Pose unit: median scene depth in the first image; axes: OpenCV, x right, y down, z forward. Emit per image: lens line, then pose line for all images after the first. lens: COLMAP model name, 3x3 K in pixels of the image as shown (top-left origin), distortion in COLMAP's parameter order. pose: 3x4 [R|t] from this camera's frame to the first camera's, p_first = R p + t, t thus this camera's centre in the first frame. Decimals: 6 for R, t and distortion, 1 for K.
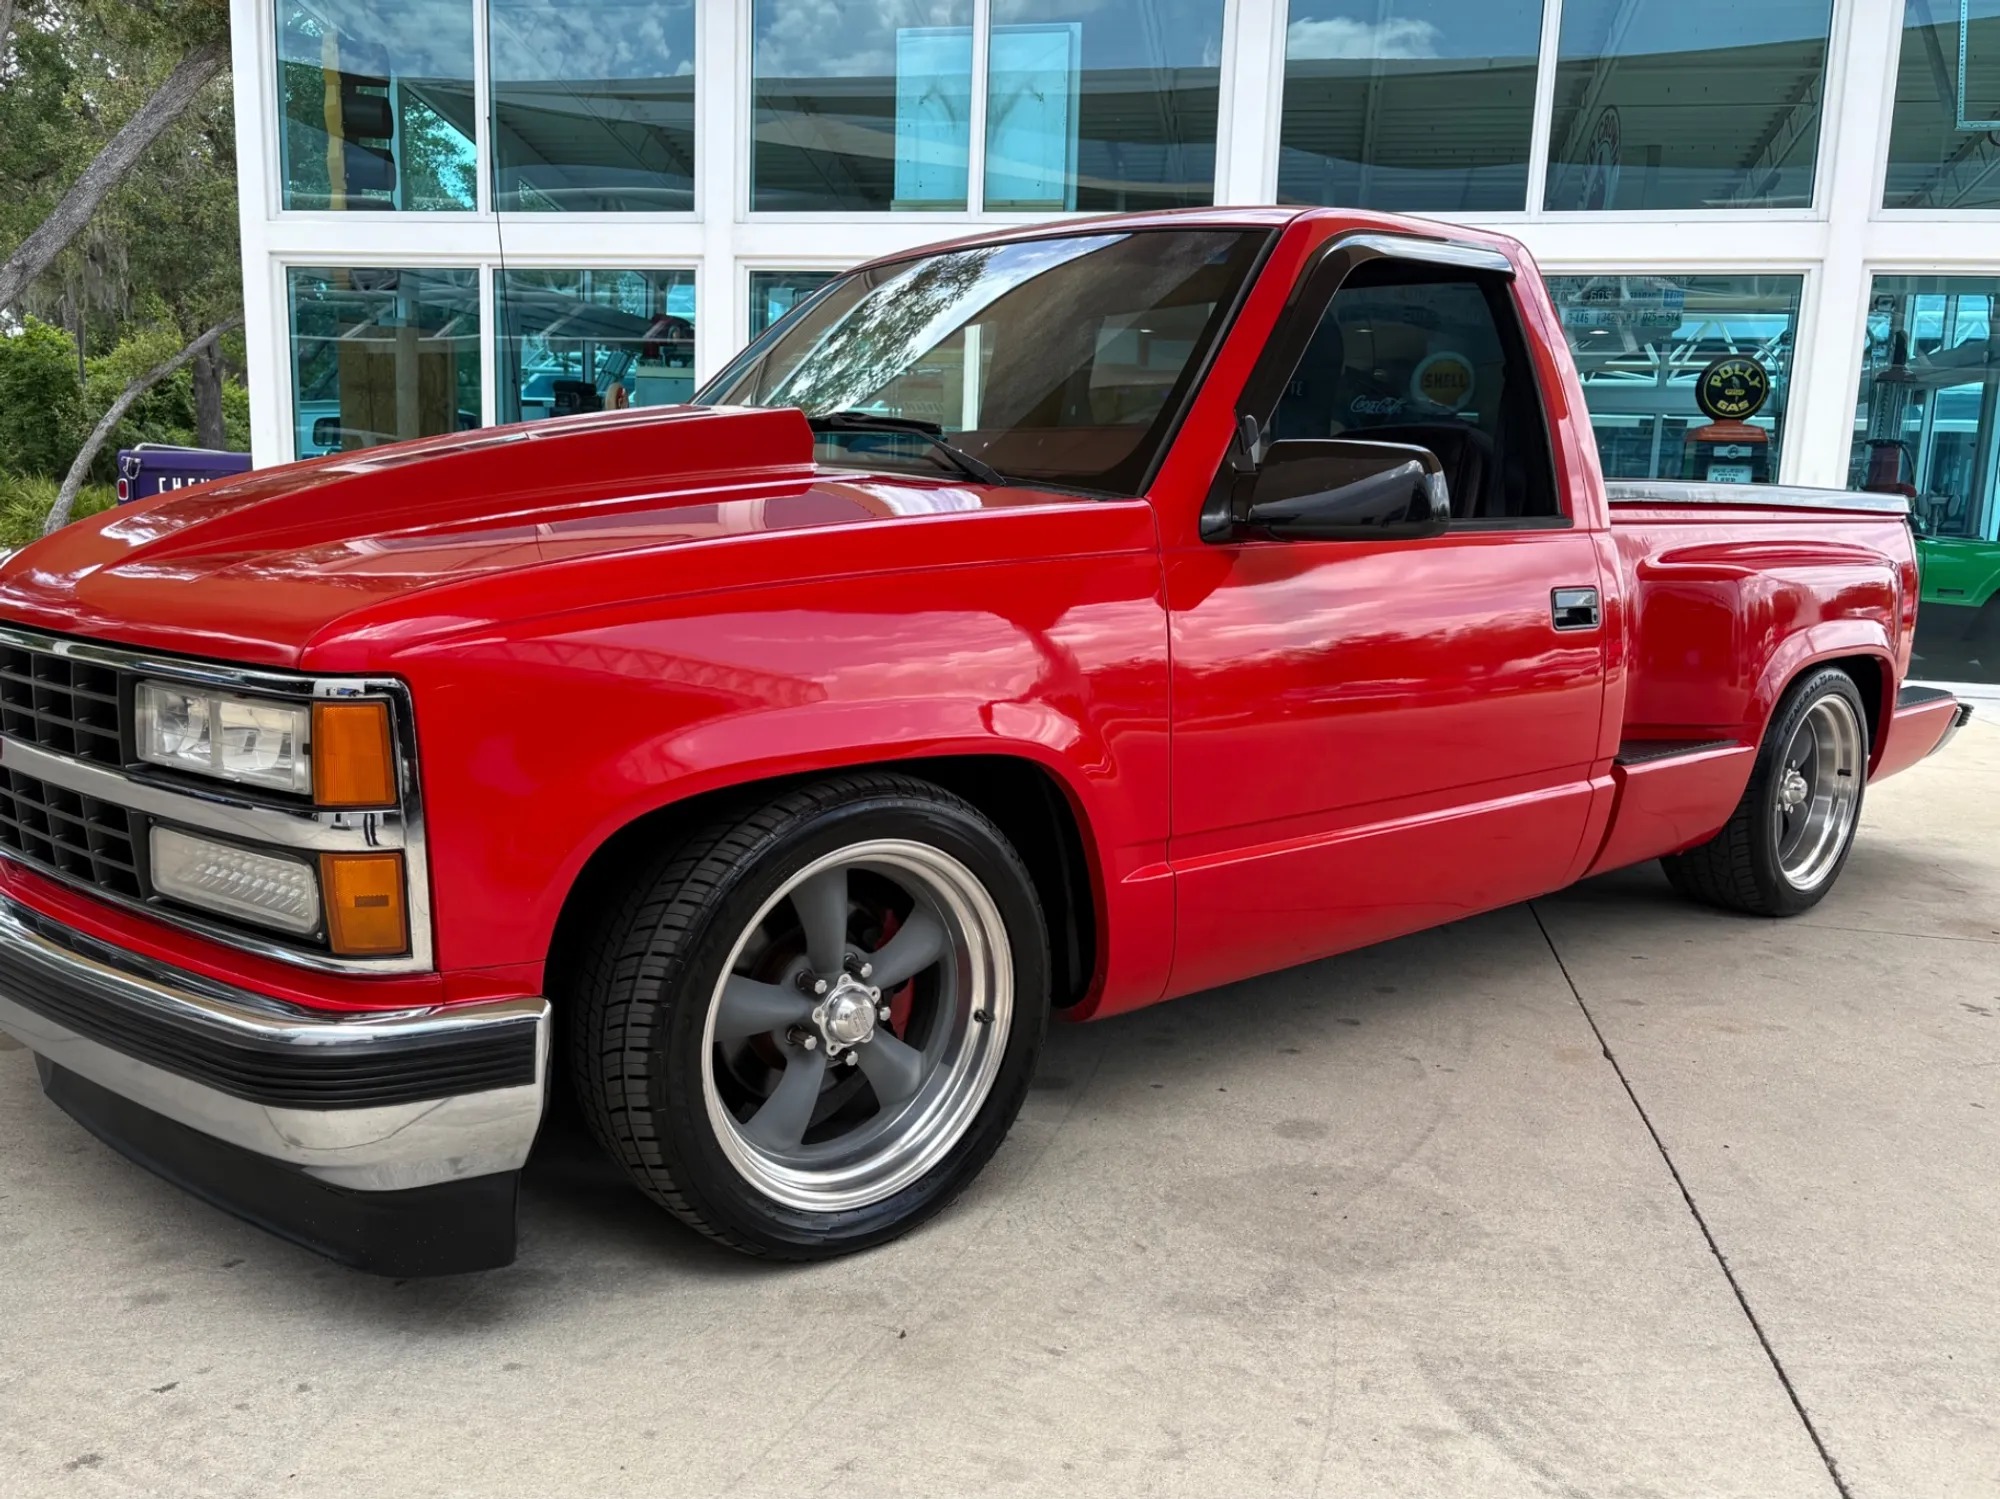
lens RADIAL K [[1582.2, 0, 1000.0], [0, 1582.2, 749.5], [0, 0, 1]] dist [0.028715, -0.008506]
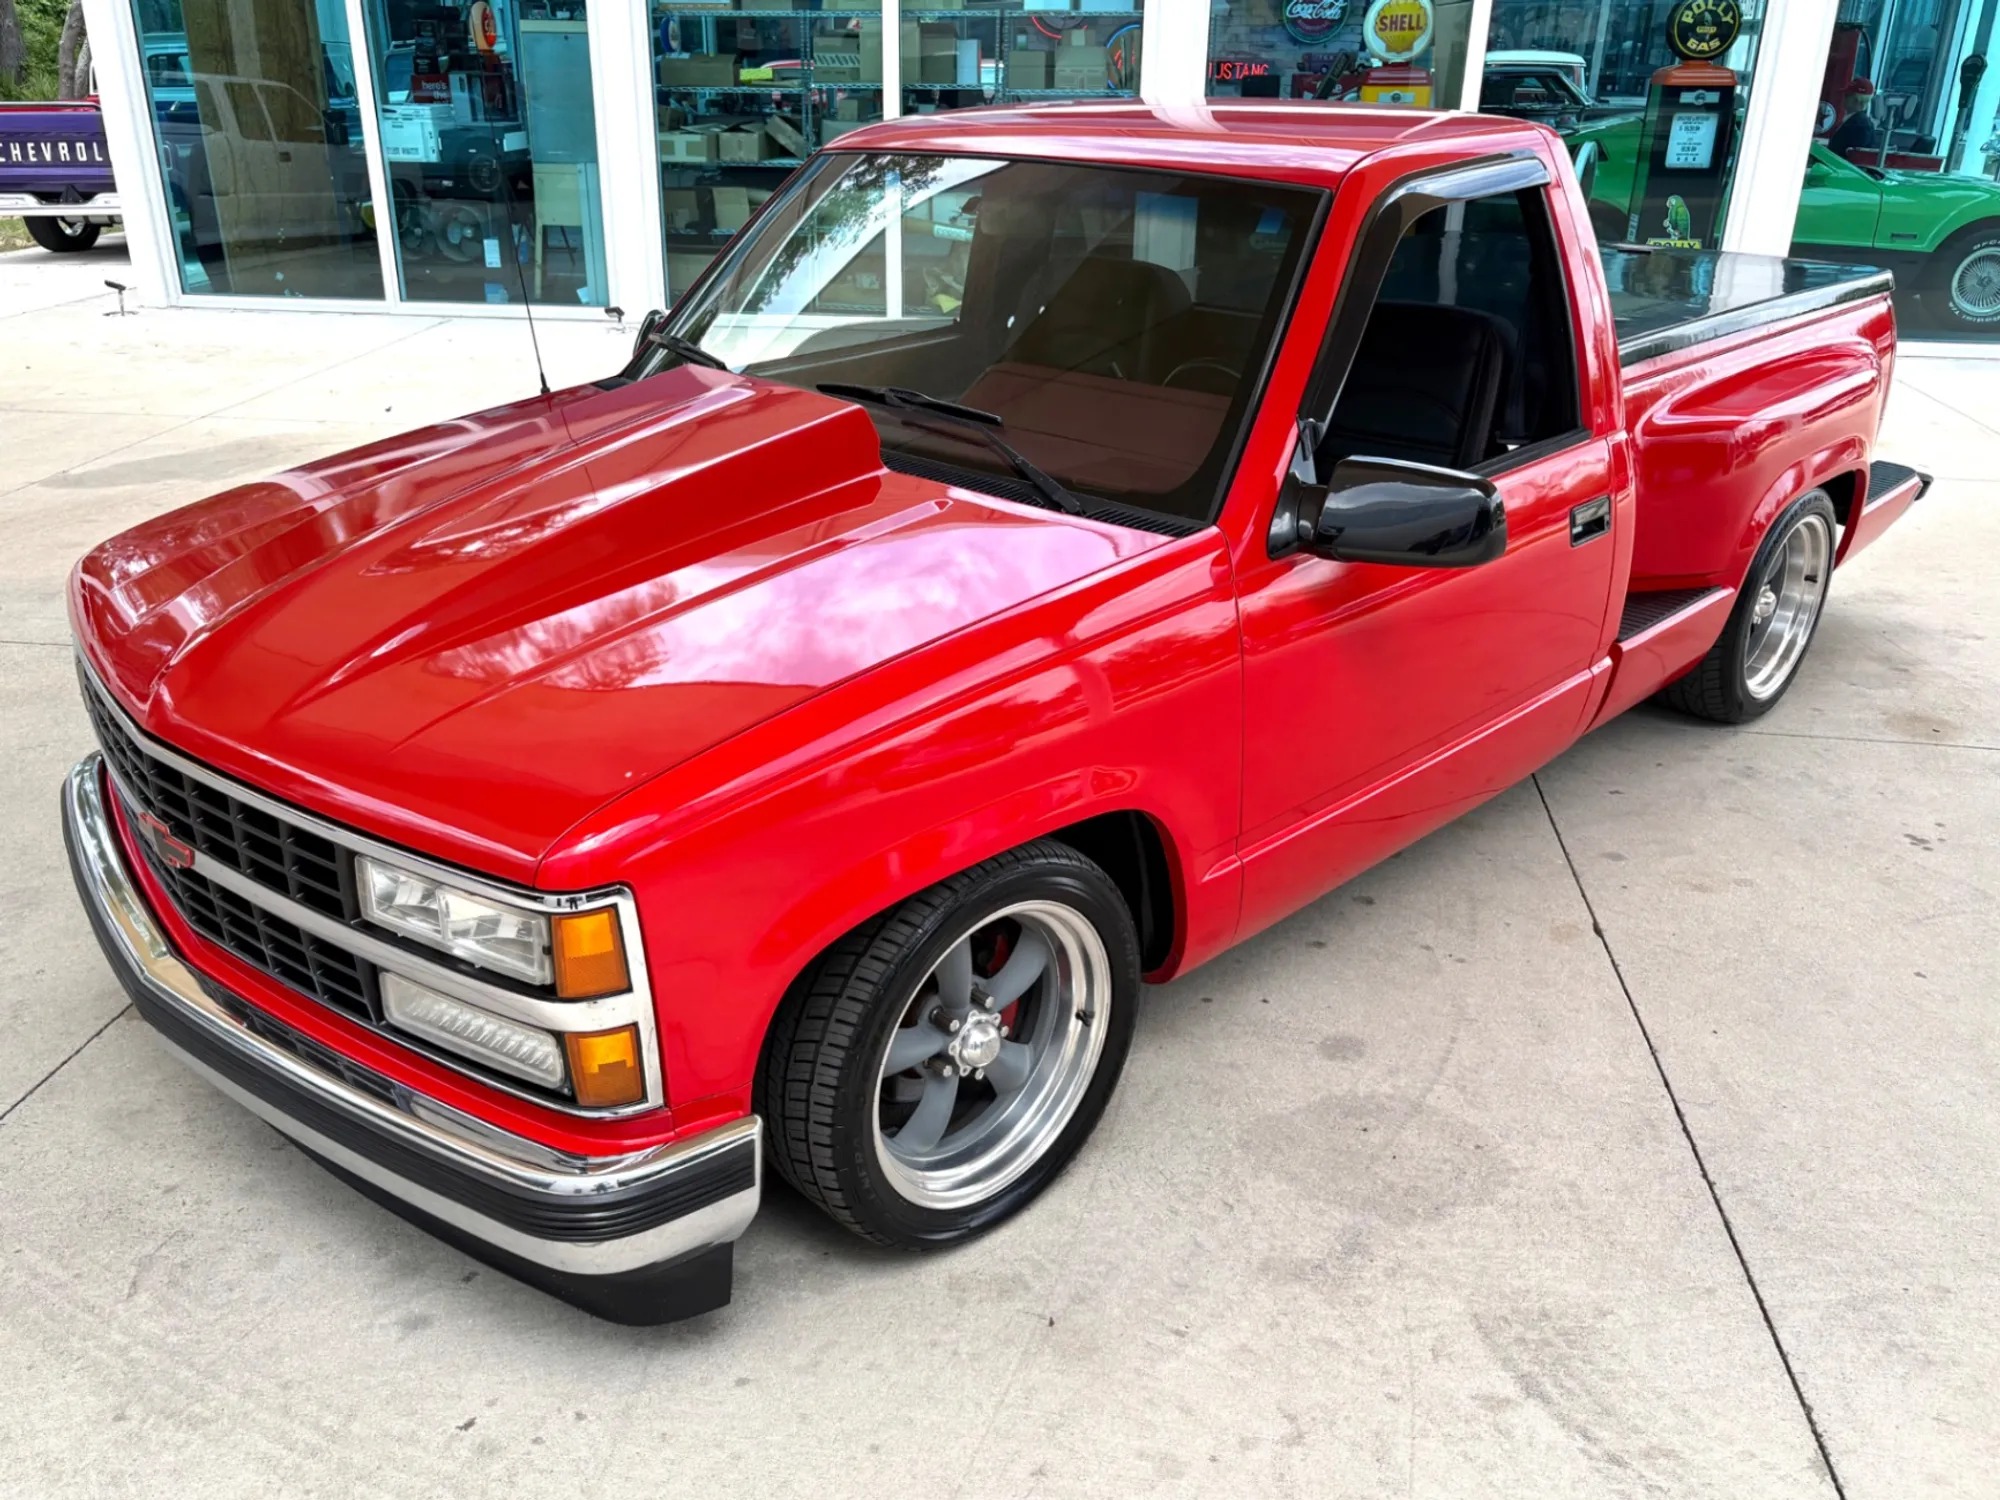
lens RADIAL K [[1609.9, 0, 962.9], [0, 1609.9, 744.4], [0, 0, 1]] dist [0.023922, -0.000498]
pose [[0.998484, -0.043927, 0.033160, -0.141557], [0.034446, 0.968662, 0.245982, -0.341234], [-0.042926, -0.244466, 0.968707, -0.073910]]
